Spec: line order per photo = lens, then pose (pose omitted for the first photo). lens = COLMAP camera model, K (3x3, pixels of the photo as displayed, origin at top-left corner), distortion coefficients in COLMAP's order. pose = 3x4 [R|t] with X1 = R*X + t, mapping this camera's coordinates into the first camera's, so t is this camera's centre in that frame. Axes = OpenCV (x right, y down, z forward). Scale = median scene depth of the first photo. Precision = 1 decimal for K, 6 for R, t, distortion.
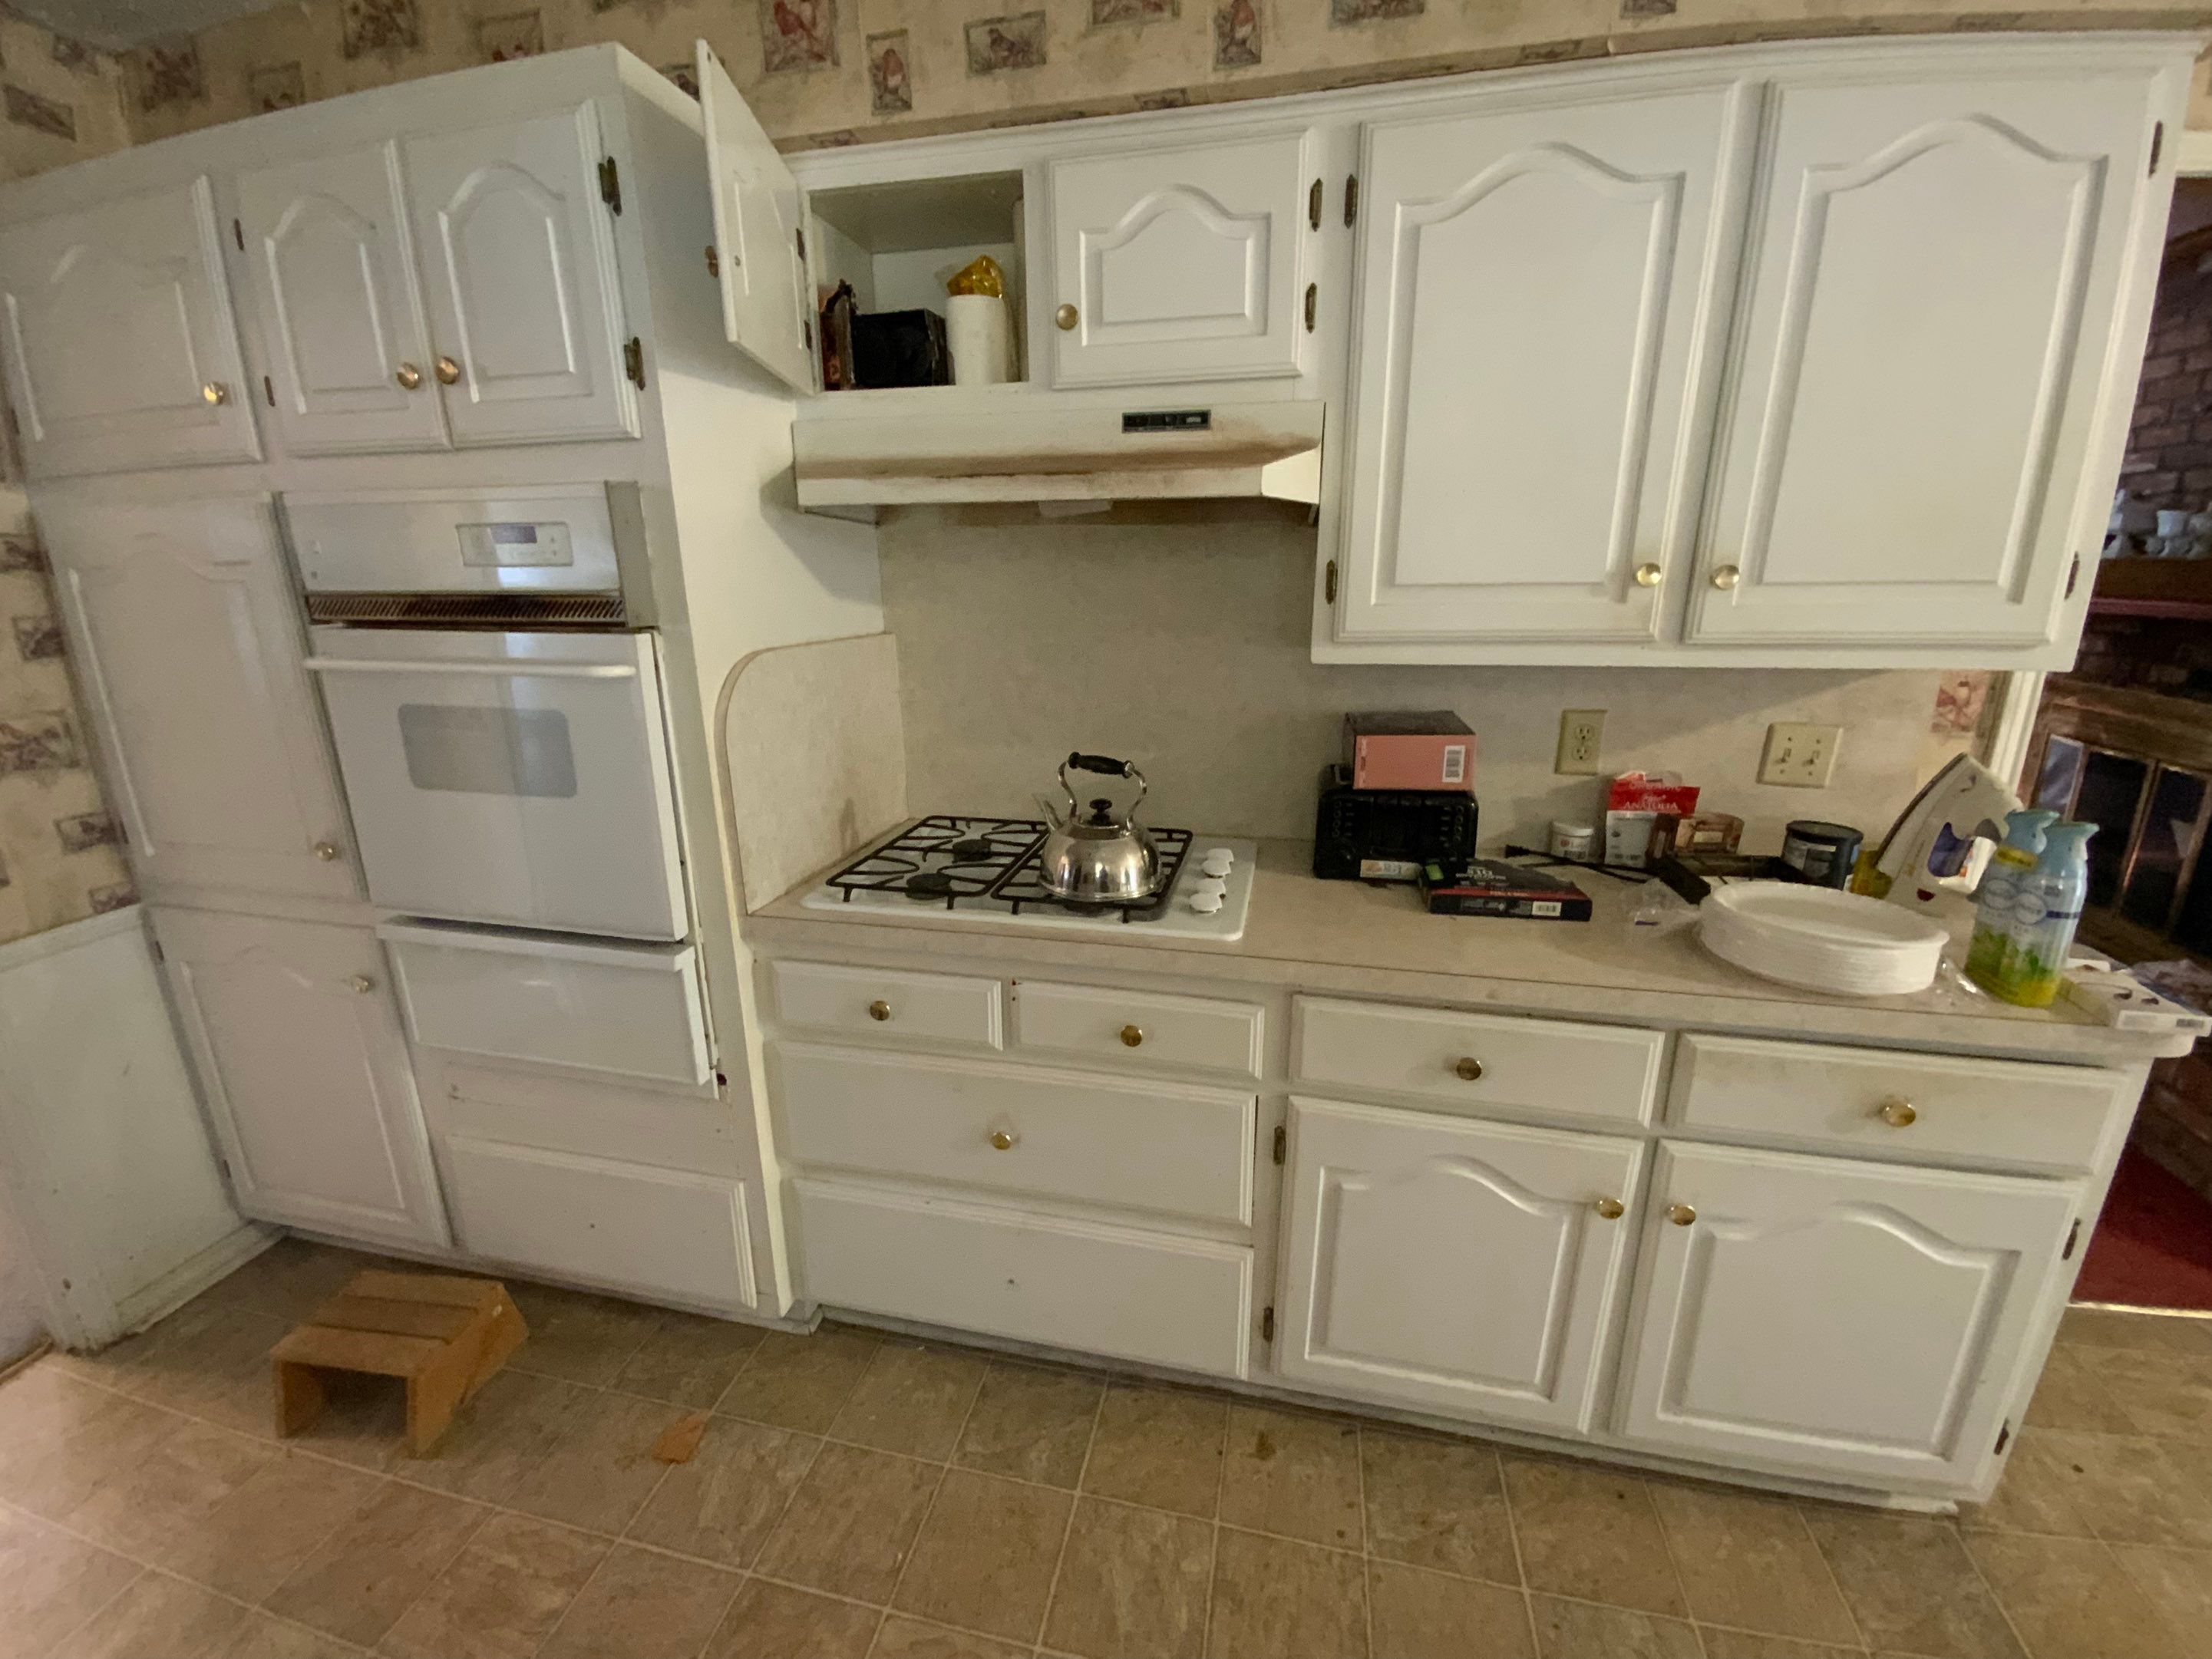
lens RADIAL K [[1021.9, 0, 1099.9], [0, 1021.9, 848.9], [0, 0, 1]] dist [-0.018450, -0.000530]
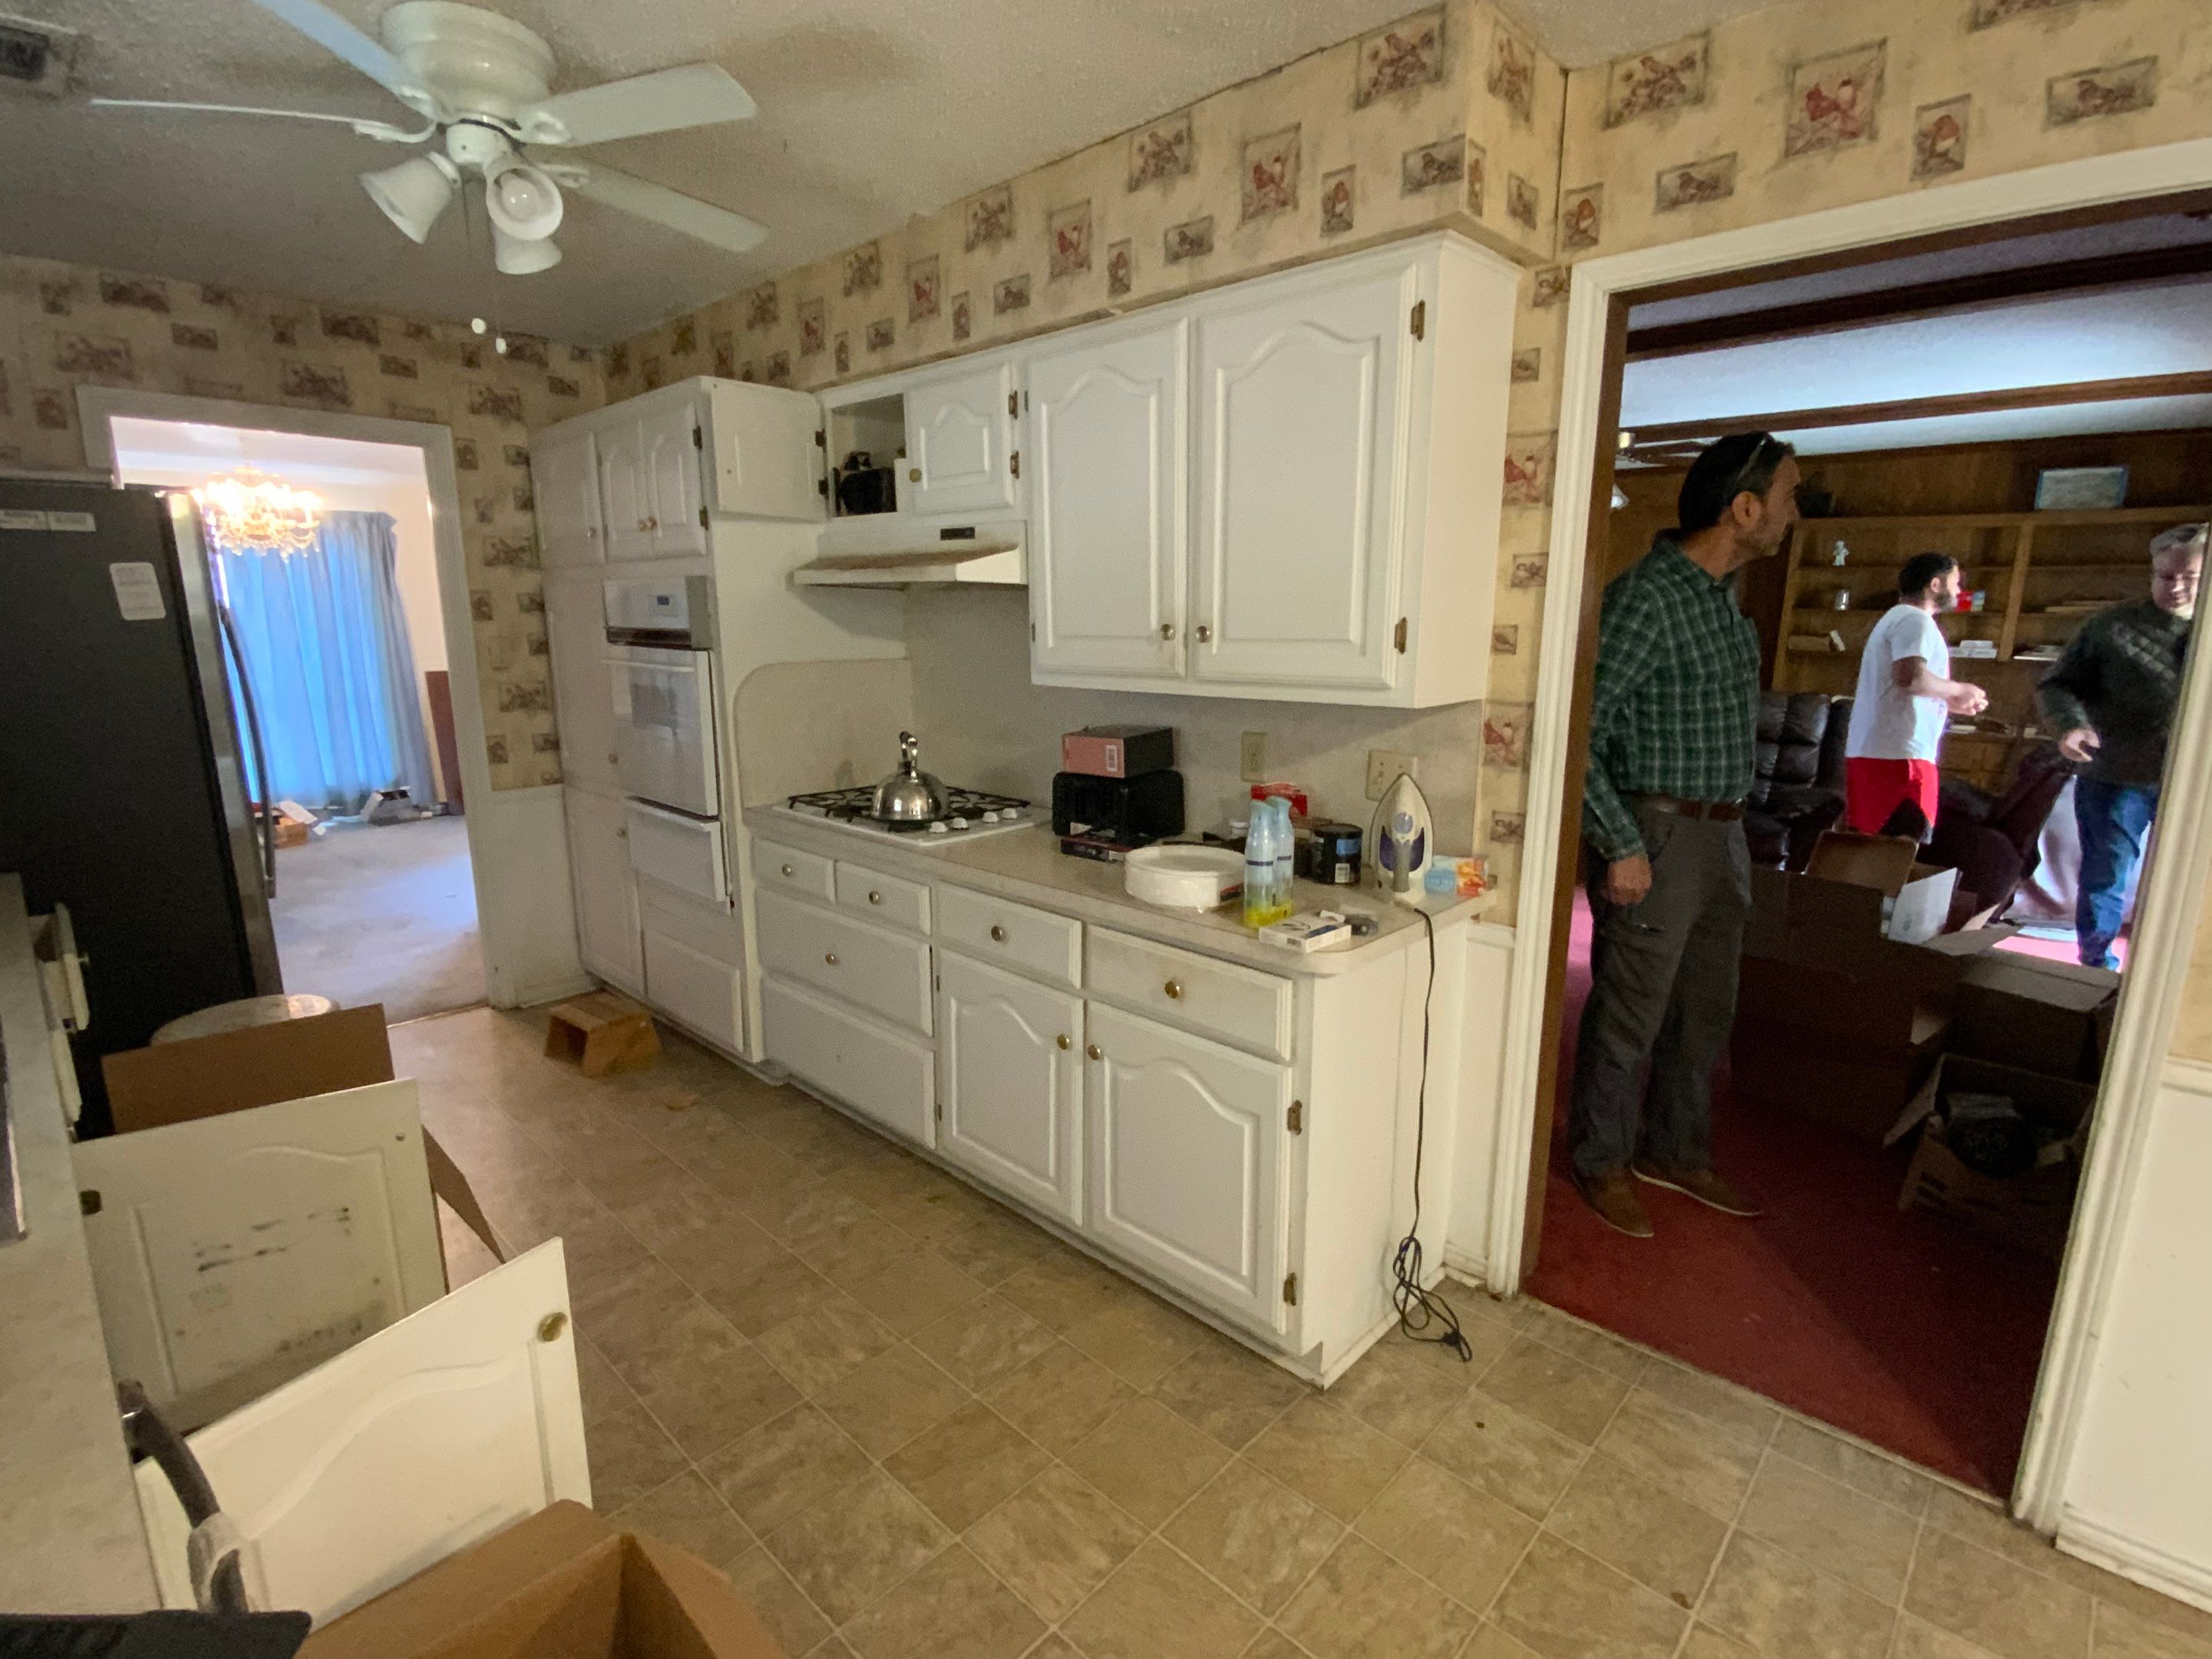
lens RADIAL K [[1062.5, 0, 1107.0], [0, 1062.5, 838.1], [0, 0, 1]] dist [-0.007739, -0.003214]
pose [[0.865606, 0.114664, -0.487420, 1.052466], [-0.158177, 0.986199, -0.048906, 0.100995], [0.475085, 0.119432, 0.871797, -0.293580]]
